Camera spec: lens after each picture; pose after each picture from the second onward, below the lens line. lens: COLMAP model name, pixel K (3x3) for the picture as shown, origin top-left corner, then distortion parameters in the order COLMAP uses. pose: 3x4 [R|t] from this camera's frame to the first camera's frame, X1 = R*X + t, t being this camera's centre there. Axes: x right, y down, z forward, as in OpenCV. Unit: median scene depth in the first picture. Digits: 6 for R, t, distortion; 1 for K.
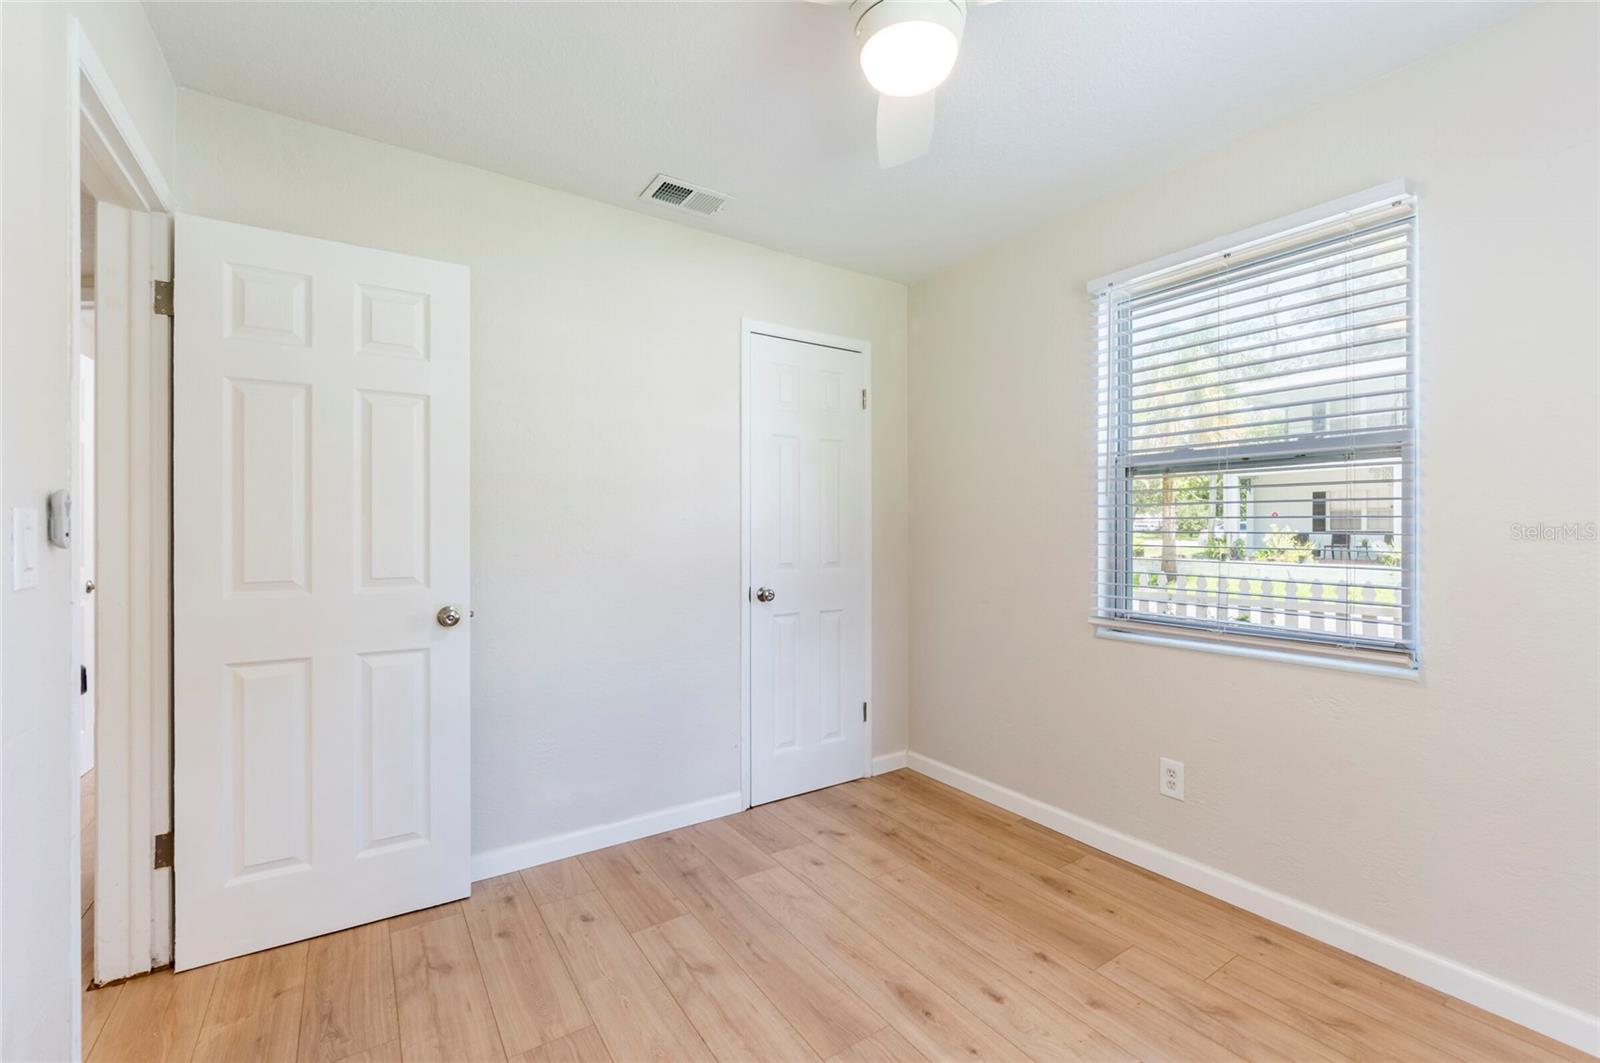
lens RADIAL K [[670.9, 0, 809.7], [0, 670.9, 529.6], [0, 0, 1]] dist [0.000165, -0.000085]
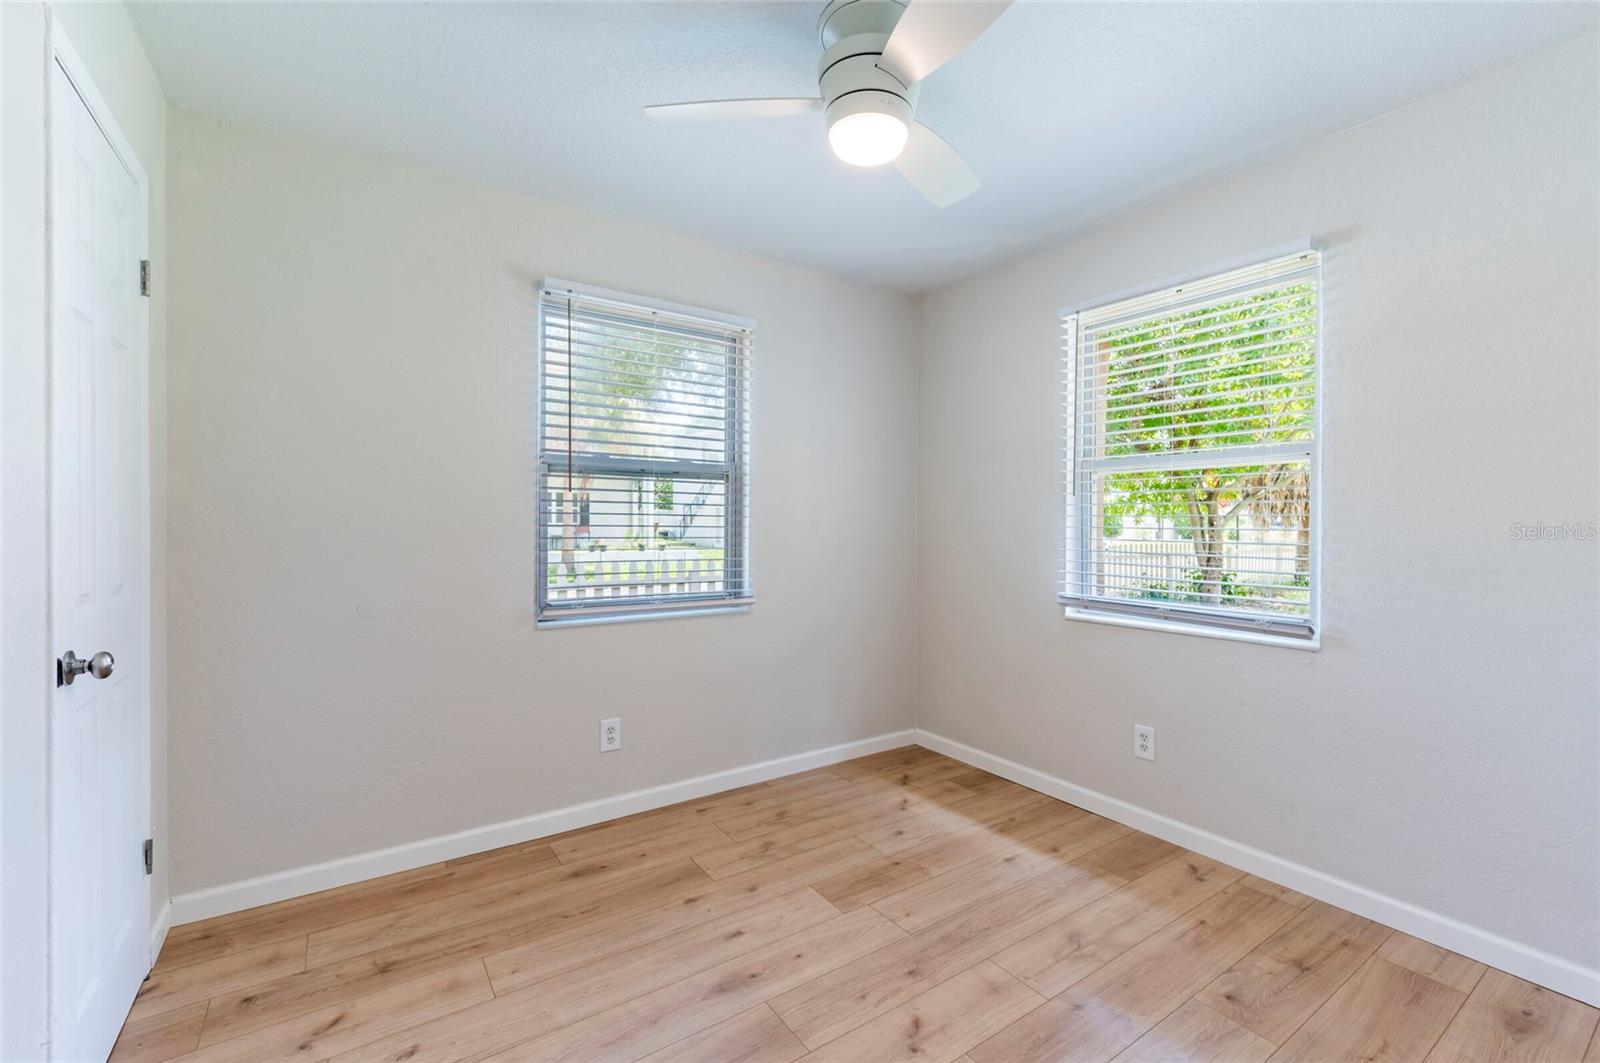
lens RADIAL K [[670.9, 0, 809.7], [0, 670.9, 529.6], [0, 0, 1]] dist [0.000165, -0.000085]
pose [[0.005693, -0.008689, 0.999946, -0.642260], [-0.007624, 0.999933, 0.008733, -0.003610], [-0.999955, -0.007673, 0.005626, 0.652066]]
